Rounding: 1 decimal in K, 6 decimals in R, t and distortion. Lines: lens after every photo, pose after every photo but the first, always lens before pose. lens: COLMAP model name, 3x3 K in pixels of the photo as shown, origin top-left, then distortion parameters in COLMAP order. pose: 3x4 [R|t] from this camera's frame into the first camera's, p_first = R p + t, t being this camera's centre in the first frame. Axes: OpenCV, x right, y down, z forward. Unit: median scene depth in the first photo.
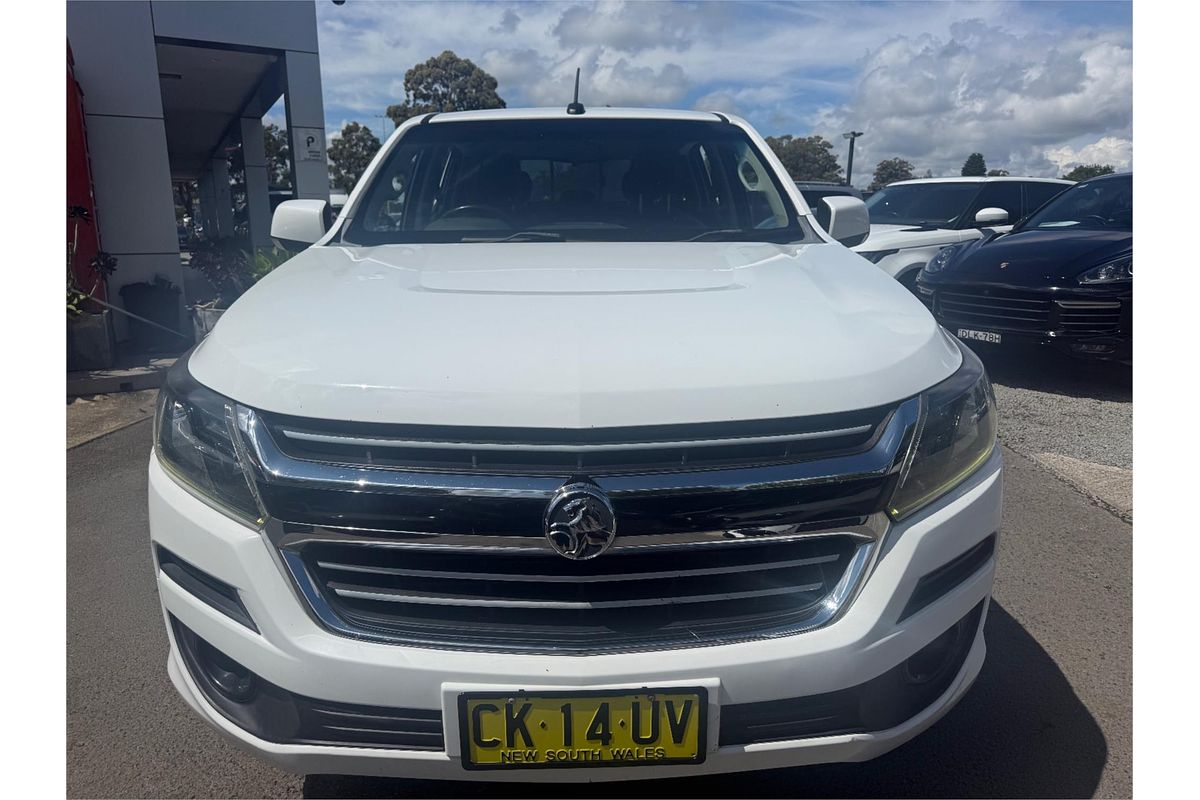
lens RADIAL K [[780.0, 0, 599.2], [0, 780.0, 400.1], [0, 0, 1]] dist [0.002175, -0.004271]
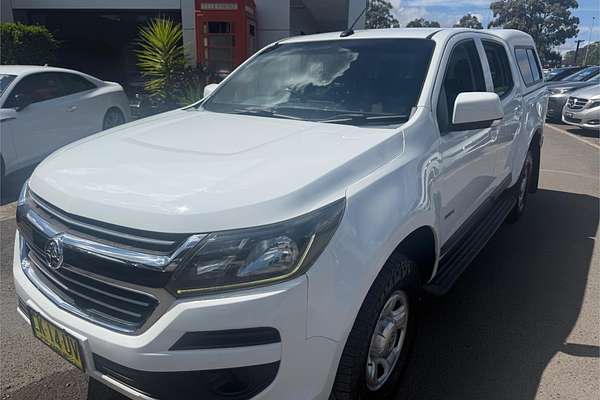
lens RADIAL K [[438.7, 0, 300.0], [0, 438.7, 200.0], [0, 0, 1]] dist [0.002404, -0.004796]
pose [[0.789167, 0.185403, -0.585526, 0.292483], [-0.149617, 0.982662, 0.109501, -0.056166], [0.595676, 0.001191, 0.803224, 0.086546]]
